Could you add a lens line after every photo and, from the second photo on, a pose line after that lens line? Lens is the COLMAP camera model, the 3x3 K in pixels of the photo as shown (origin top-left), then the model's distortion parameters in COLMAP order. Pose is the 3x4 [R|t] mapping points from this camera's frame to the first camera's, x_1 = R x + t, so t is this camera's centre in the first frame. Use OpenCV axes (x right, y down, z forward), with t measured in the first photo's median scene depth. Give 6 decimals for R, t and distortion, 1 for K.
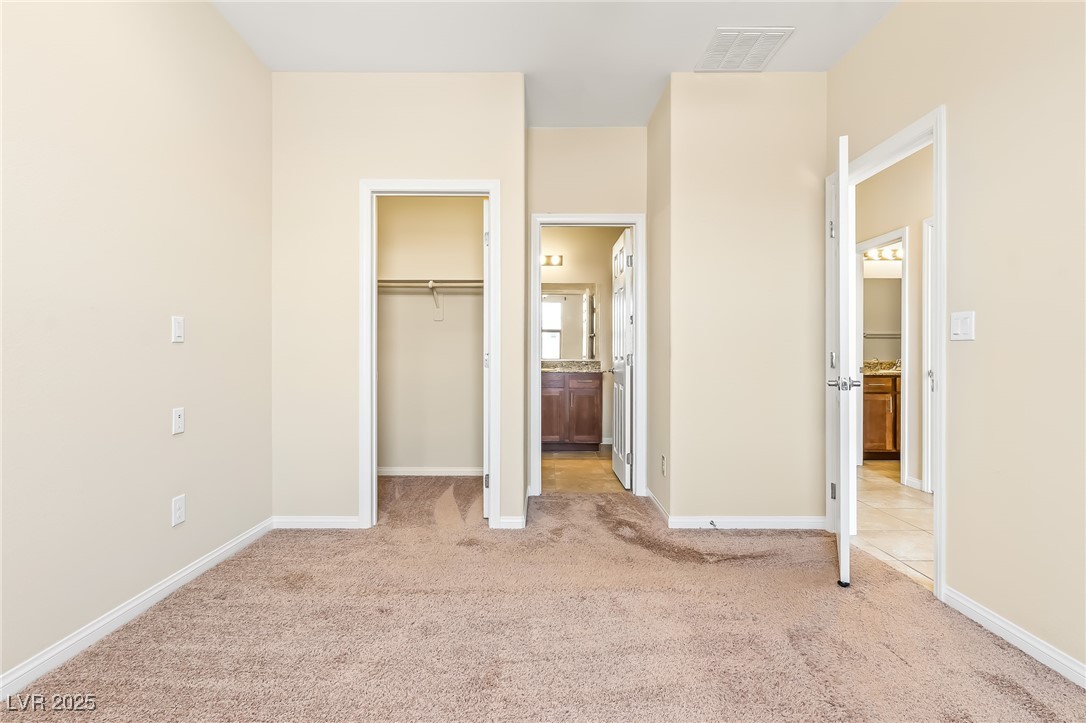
lens RADIAL K [[522.5, 0, 542.9], [0, 522.5, 355.3], [0, 0, 1]] dist [-0.000495, -0.000467]
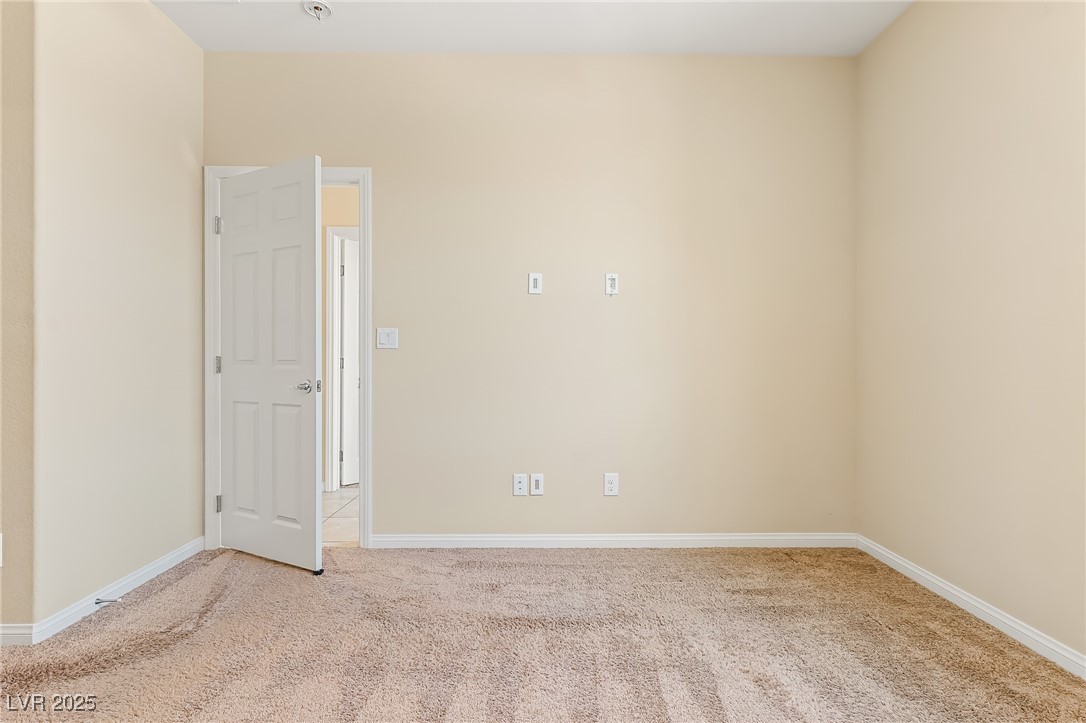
lens RADIAL K [[522.5, 0, 542.9], [0, 522.5, 355.3], [0, 0, 1]] dist [-0.000495, -0.000467]
pose [[-0.034545, 0.005001, 0.999391, -0.439325], [-0.001423, 0.999986, -0.005053, -0.003226], [-0.999402, -0.001597, -0.034537, 0.487912]]
